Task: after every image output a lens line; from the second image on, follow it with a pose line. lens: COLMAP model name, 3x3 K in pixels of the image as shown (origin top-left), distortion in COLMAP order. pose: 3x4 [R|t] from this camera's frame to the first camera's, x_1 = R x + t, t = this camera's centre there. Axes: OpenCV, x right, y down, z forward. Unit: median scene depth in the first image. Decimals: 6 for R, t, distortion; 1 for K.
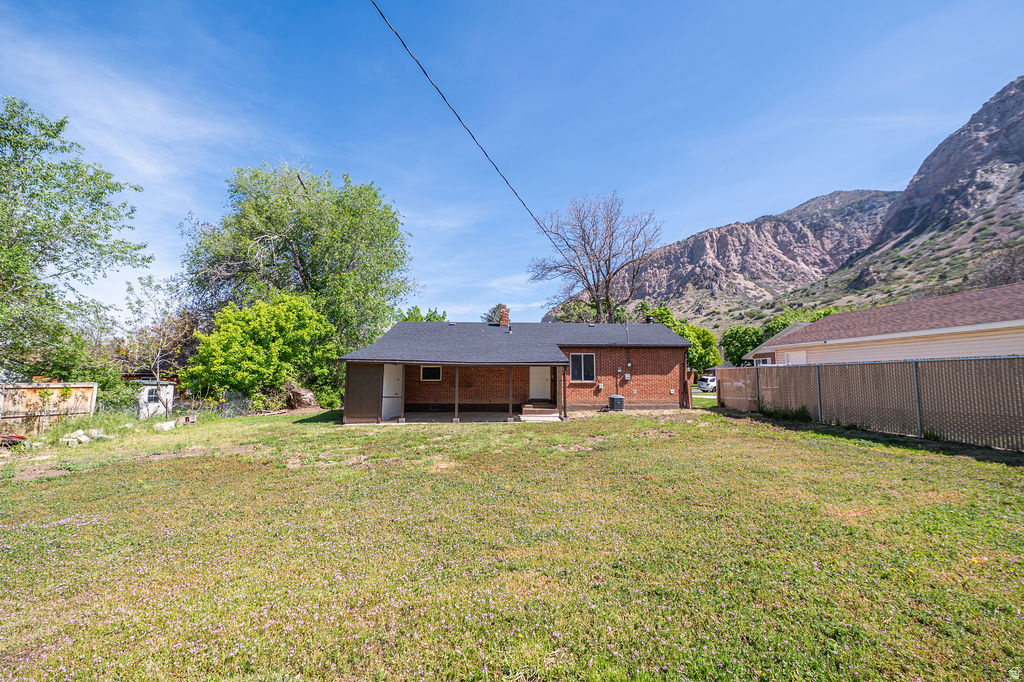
lens RADIAL K [[408.6, 0, 515.8], [0, 408.6, 338.9], [0, 0, 1]] dist [-0.007707, -0.001103]
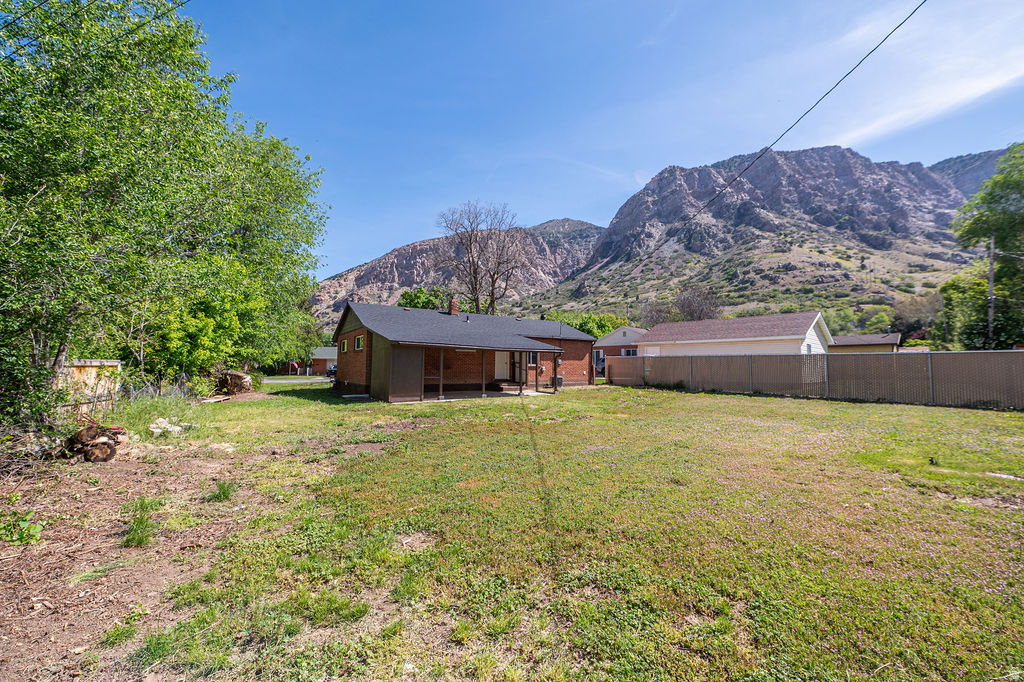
lens RADIAL K [[410.2, 0, 517.5], [0, 410.2, 338.0], [0, 0, 1]] dist [-0.009921, -0.000599]
pose [[0.839418, 0.043597, 0.541734, -0.351461], [-0.059901, 0.998126, 0.012491, 0.004426], [-0.540175, -0.042936, 0.840457, -0.026808]]
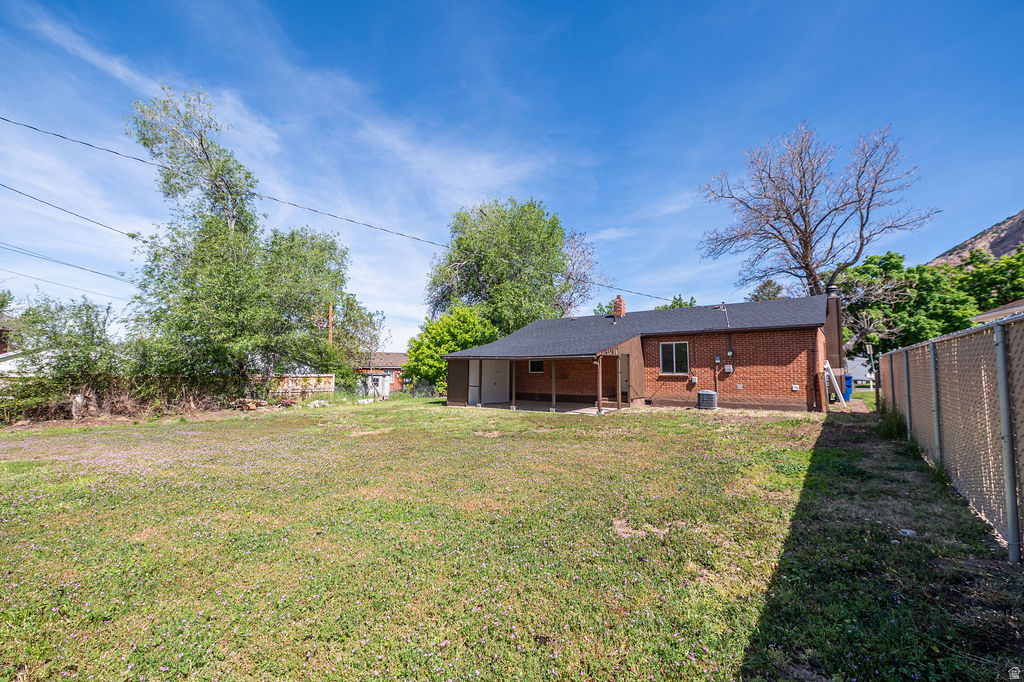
lens RADIAL K [[410.2, 0, 517.5], [0, 410.2, 338.0], [0, 0, 1]] dist [-0.009921, -0.000599]
pose [[0.772537, -0.051291, -0.632895, 0.290320], [0.064790, 0.997897, -0.001786, 0.003633], [0.631656, -0.039625, 0.774236, 0.062265]]
